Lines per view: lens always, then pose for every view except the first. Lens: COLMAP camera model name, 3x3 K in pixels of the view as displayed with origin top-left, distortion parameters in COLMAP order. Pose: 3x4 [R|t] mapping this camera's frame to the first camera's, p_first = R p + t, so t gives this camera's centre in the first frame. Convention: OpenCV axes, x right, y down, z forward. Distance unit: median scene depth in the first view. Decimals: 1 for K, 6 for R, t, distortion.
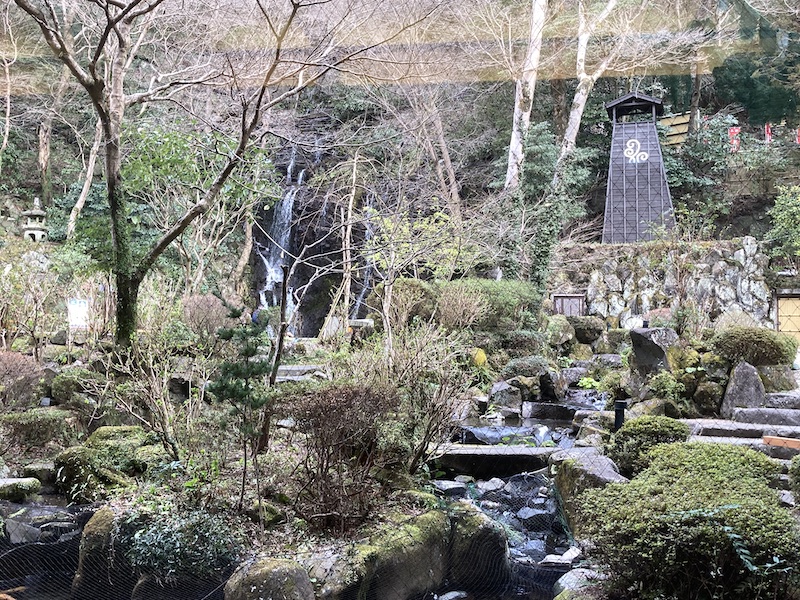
lens RADIAL K [[809.5, 0, 400.0], [0, 809.5, 300.6], [0, 0, 1]] dist [0.014321, 0.000000]
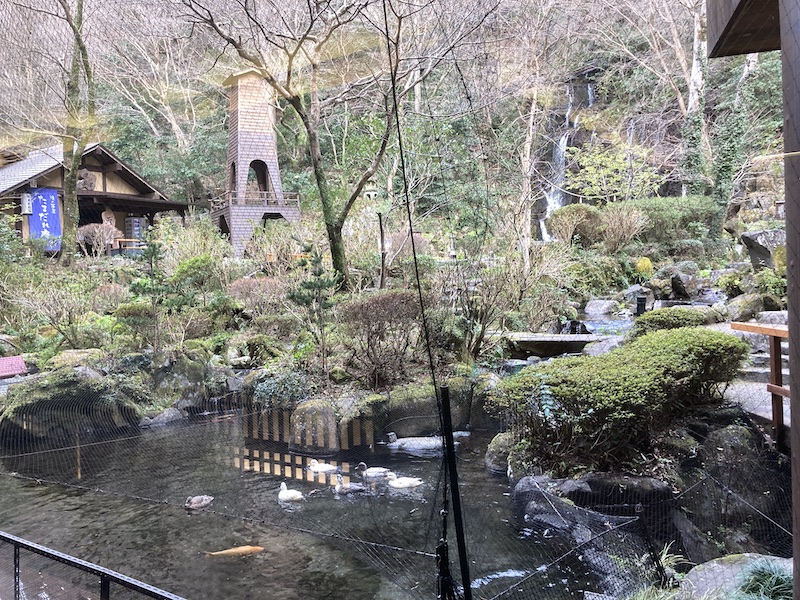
lens RADIAL K [[658.0, 0, 399.7], [0, 658.0, 299.5], [0, 0, 1]] dist [-0.009896, -0.003670]
pose [[0.890342, -0.033235, -0.454079, 0.182394], [0.082513, 0.992596, 0.089139, 0.003925], [0.447754, -0.116831, 0.886491, -0.023860]]
